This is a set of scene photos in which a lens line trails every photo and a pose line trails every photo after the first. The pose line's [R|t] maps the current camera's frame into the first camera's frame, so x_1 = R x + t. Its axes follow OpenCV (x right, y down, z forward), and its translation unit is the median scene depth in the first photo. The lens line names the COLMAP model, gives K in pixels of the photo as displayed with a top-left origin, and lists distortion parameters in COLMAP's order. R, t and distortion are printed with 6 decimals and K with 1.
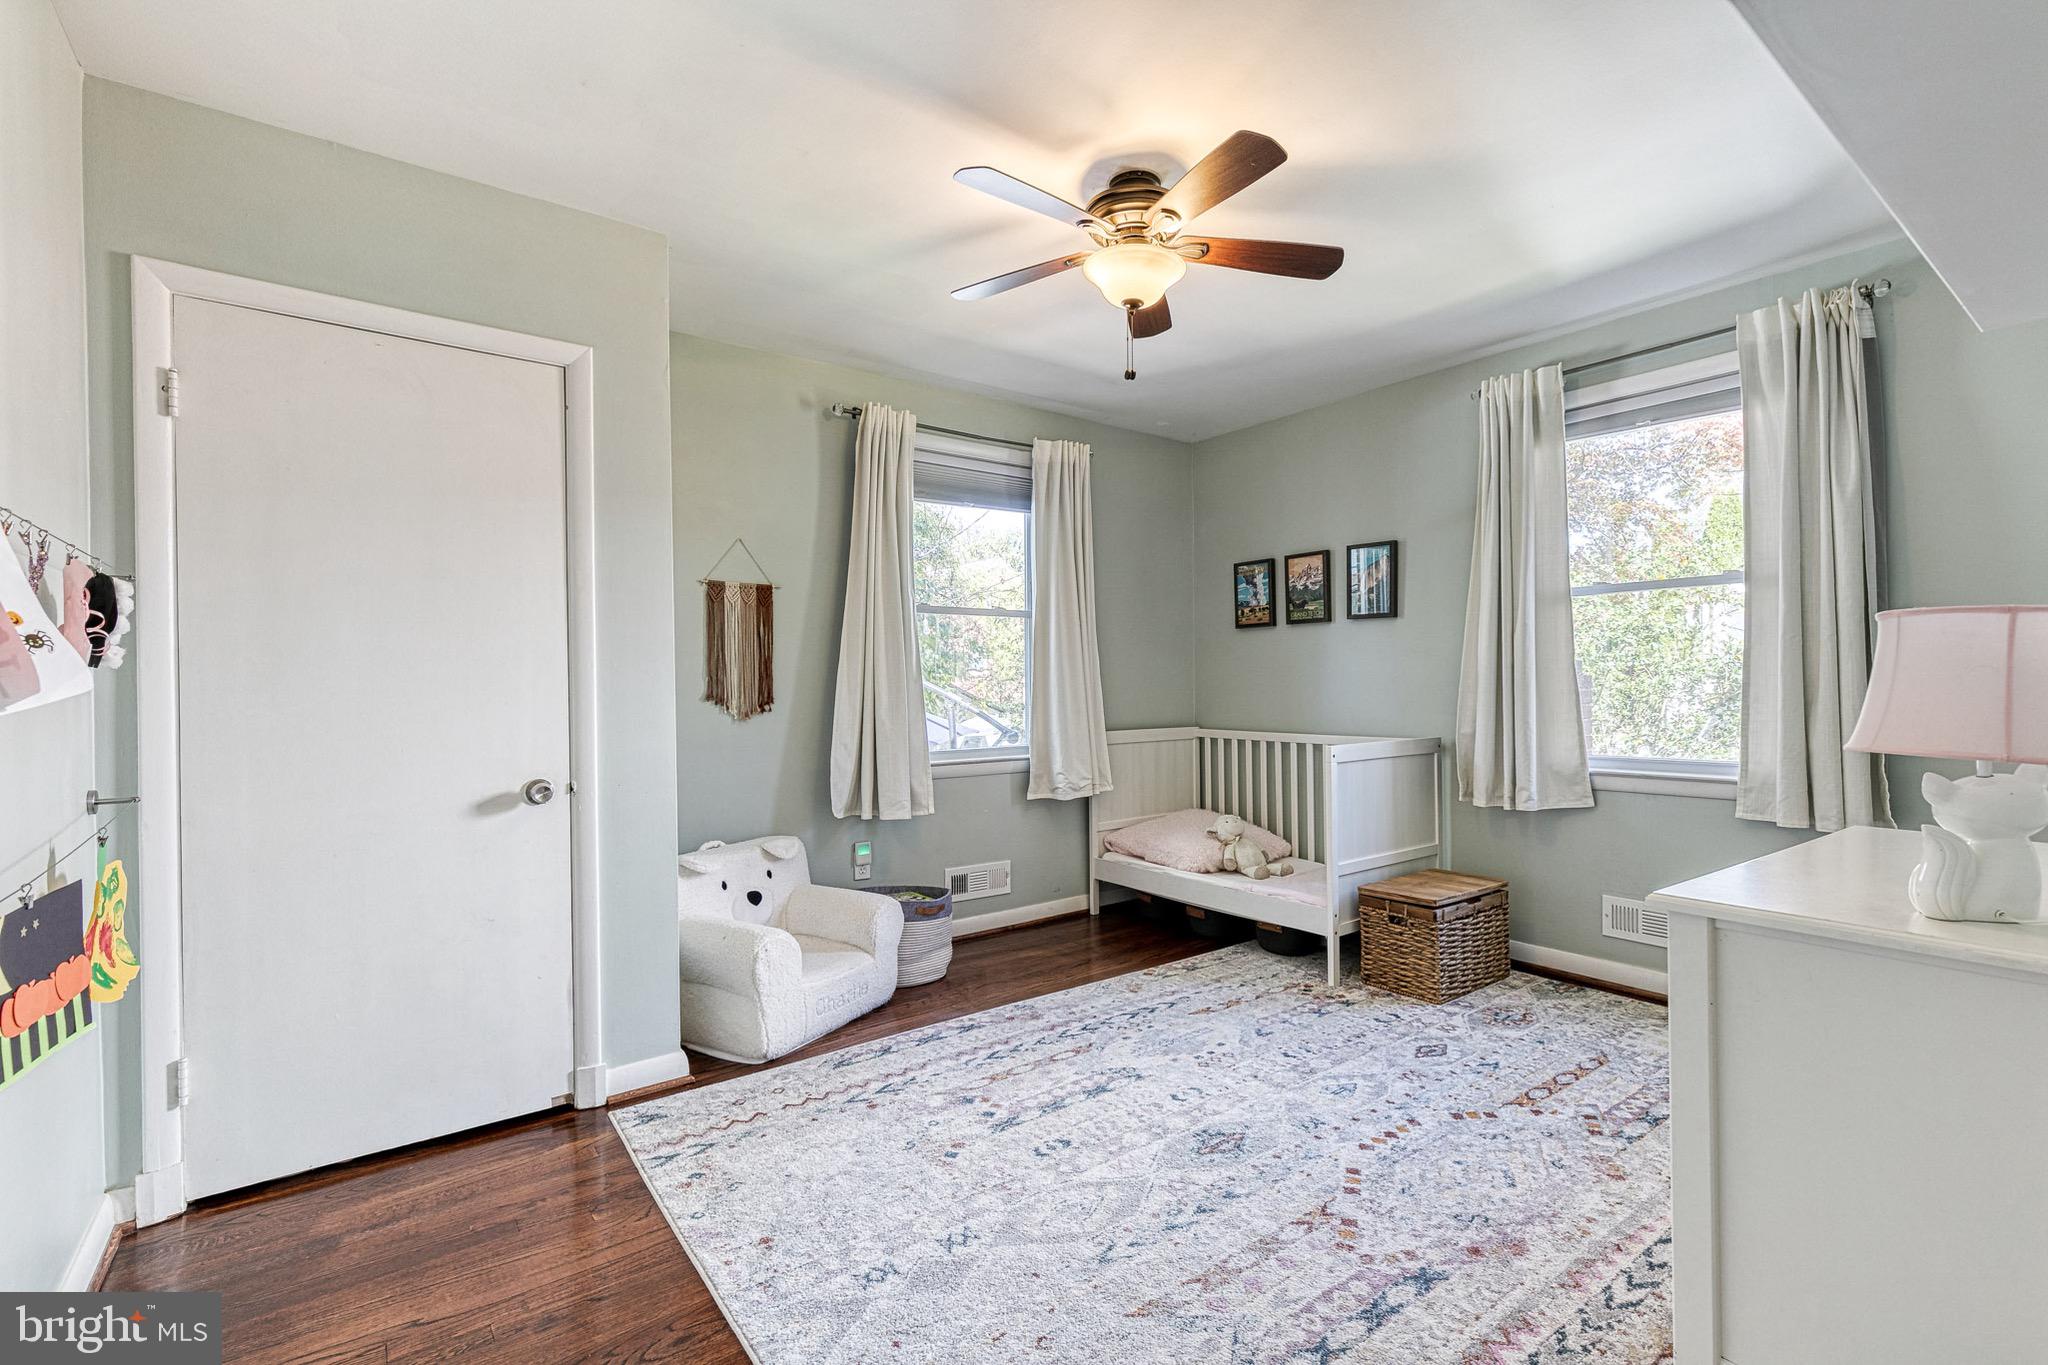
lens RADIAL K [[926.0, 0, 1041.0], [0, 926.0, 687.8], [0, 0, 1]] dist [0.009500, -0.001271]
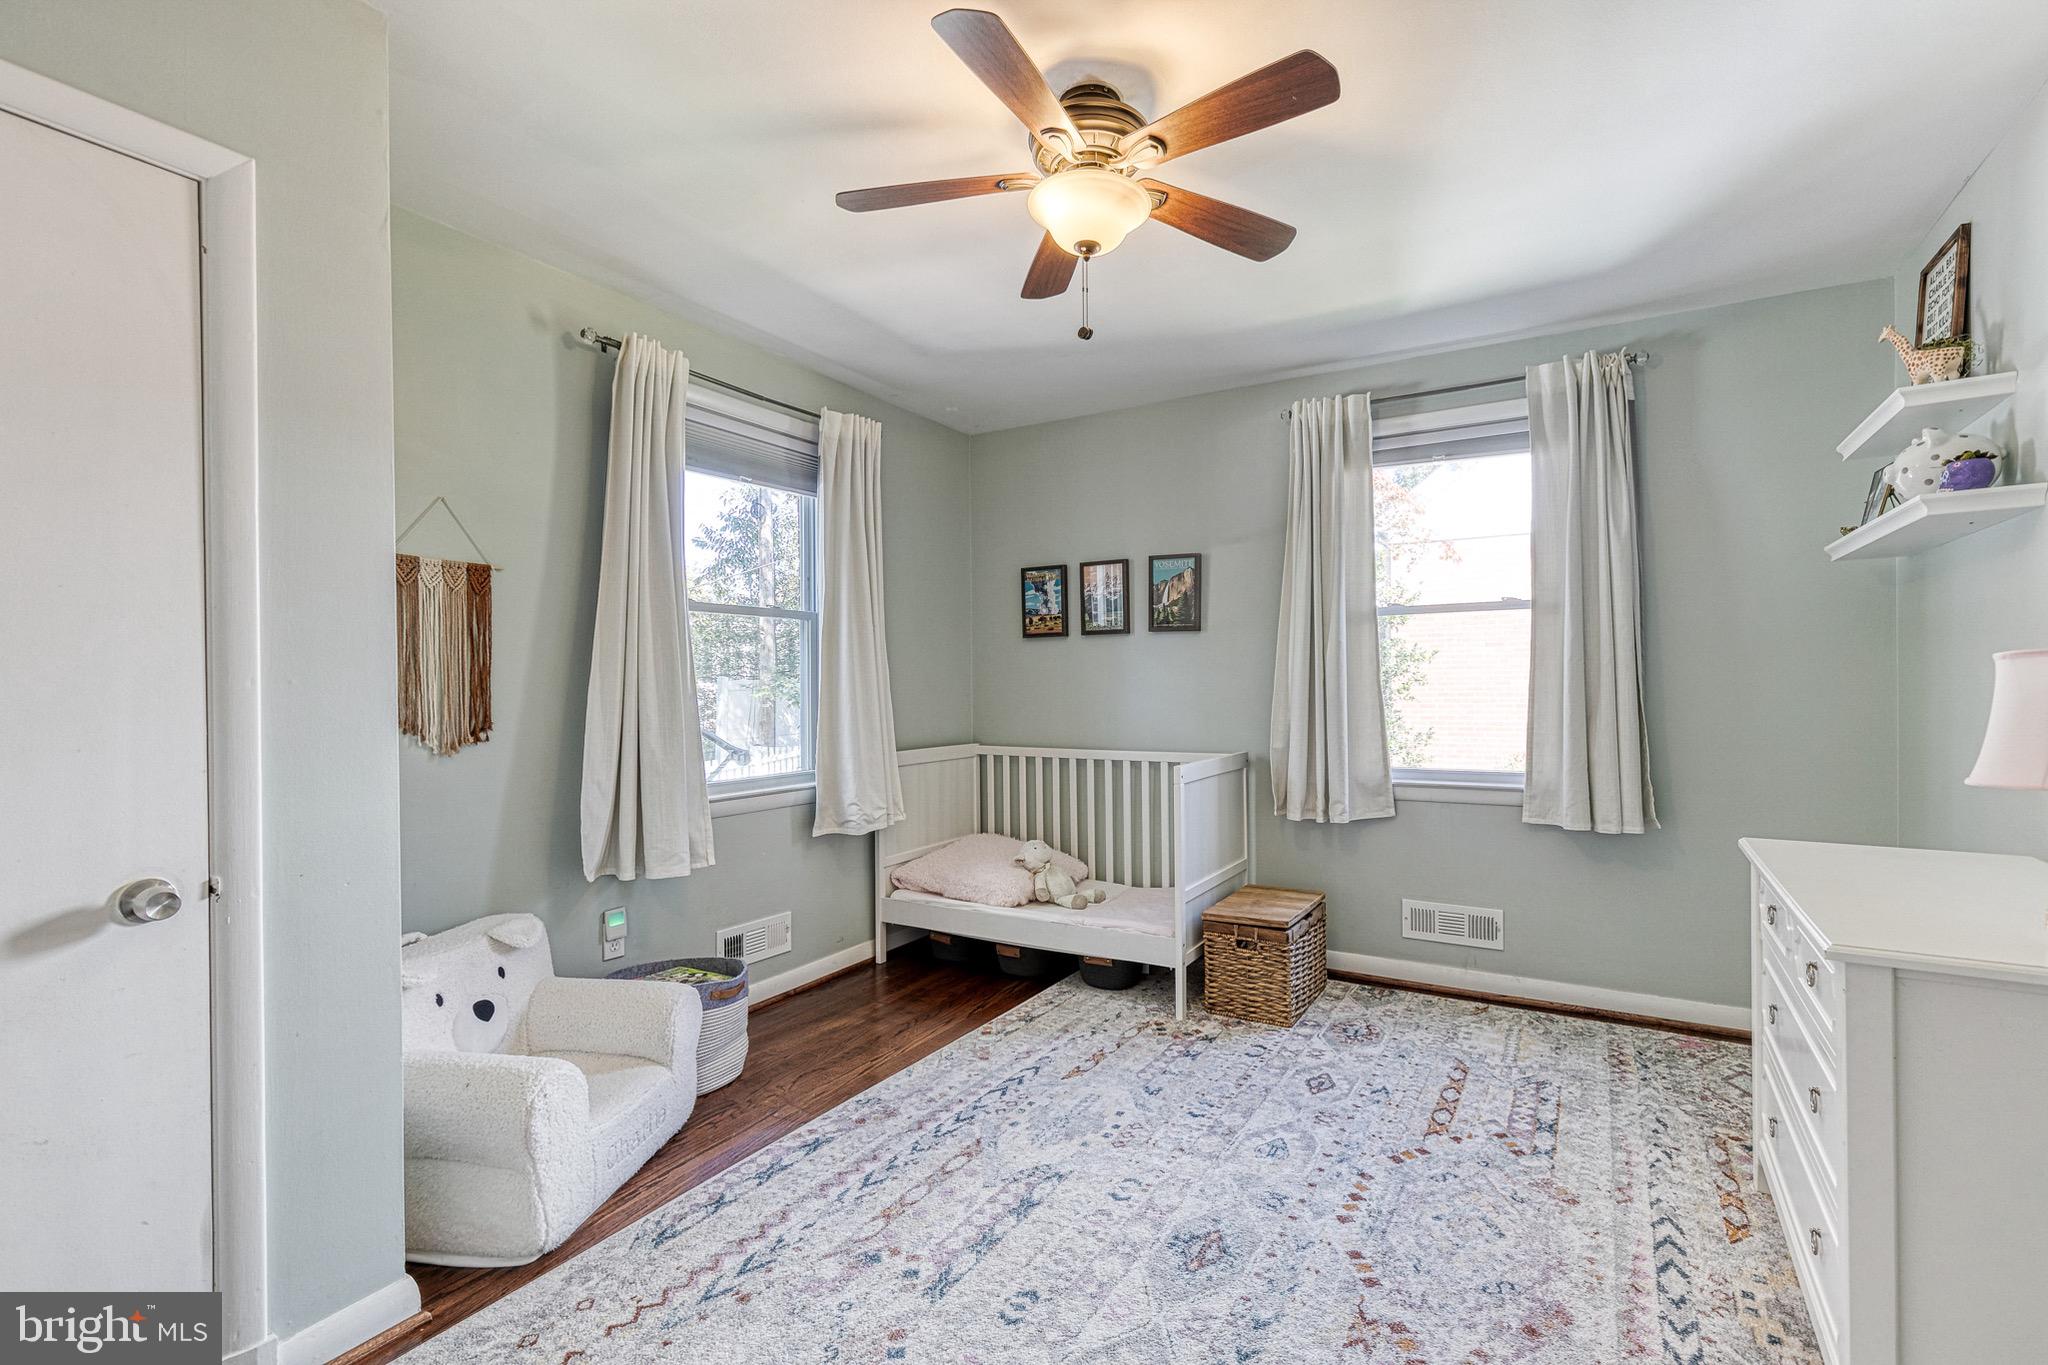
lens RADIAL K [[926.0, 0, 1041.0], [0, 926.0, 687.8], [0, 0, 1]] dist [0.009500, -0.001271]
pose [[0.924608, 0.001396, 0.380917, -0.182031], [0.000169, 0.999992, -0.004076, -0.013905], [-0.380920, 0.003833, 0.924600, 0.182952]]
